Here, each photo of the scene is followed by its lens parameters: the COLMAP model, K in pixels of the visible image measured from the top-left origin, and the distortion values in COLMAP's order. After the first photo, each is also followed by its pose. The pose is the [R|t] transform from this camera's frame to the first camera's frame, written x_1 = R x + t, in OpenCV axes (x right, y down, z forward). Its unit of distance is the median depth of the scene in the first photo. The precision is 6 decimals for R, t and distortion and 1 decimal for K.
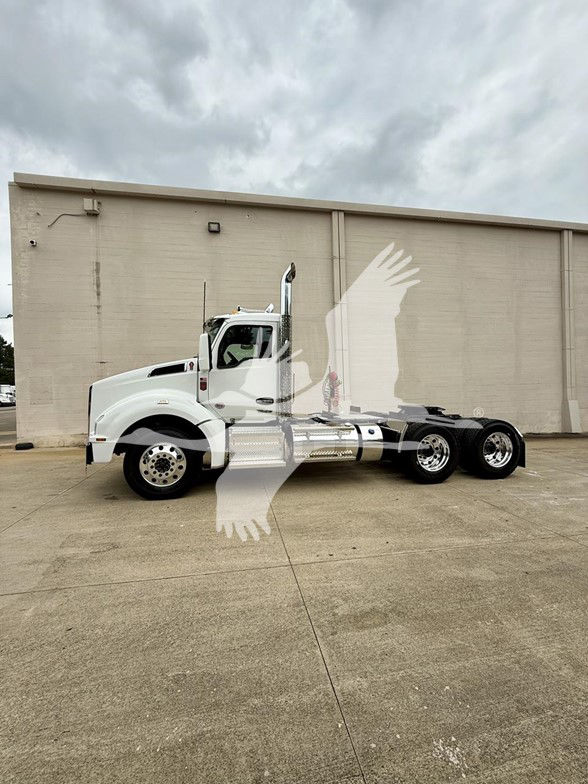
lens RADIAL K [[311.7, 0, 293.0], [0, 311.7, 390.3], [0, 0, 1]] dist [-0.000760, -0.000099]
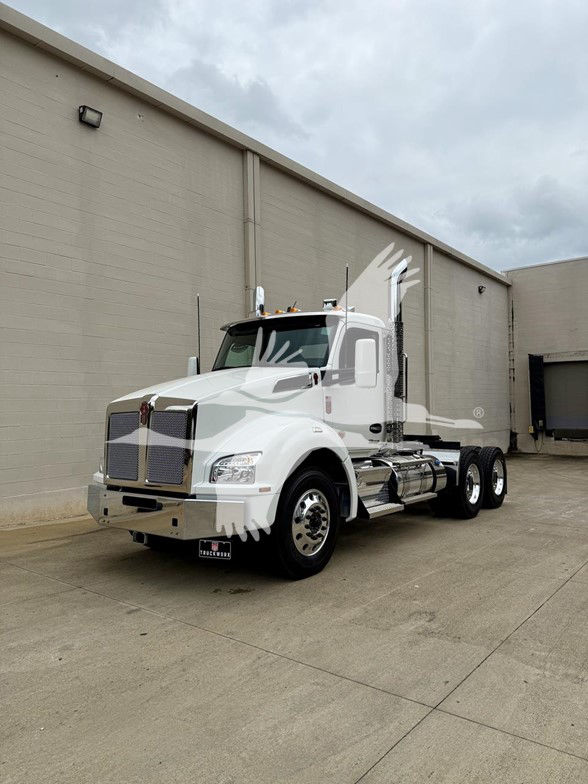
lens RADIAL K [[558.6, 0, 285.3], [0, 558.6, 391.3], [0, 0, 1]] dist [0.009256, -0.006618]
pose [[0.761477, 0.037257, 0.647120, -1.098864], [-0.002920, 0.998534, -0.054052, 0.017326], [-0.648185, 0.039270, 0.760470, 0.091411]]
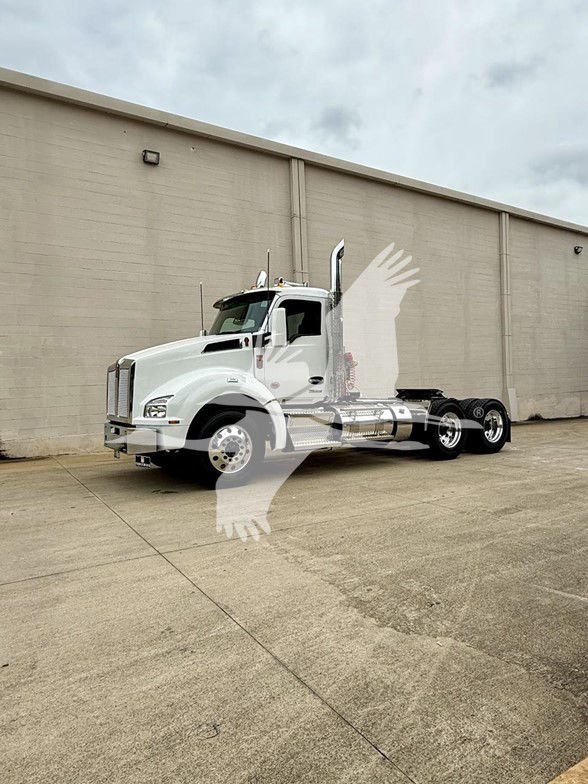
lens RADIAL K [[484.6, 0, 285.2], [0, 484.6, 391.4], [0, 0, 1]] dist [-0.011741, 0.000052]
pose [[0.931698, -0.013244, 0.362993, -0.683611], [0.012451, 0.999912, 0.004522, 0.057273], [-0.363021, 0.000306, 0.931781, -0.331991]]
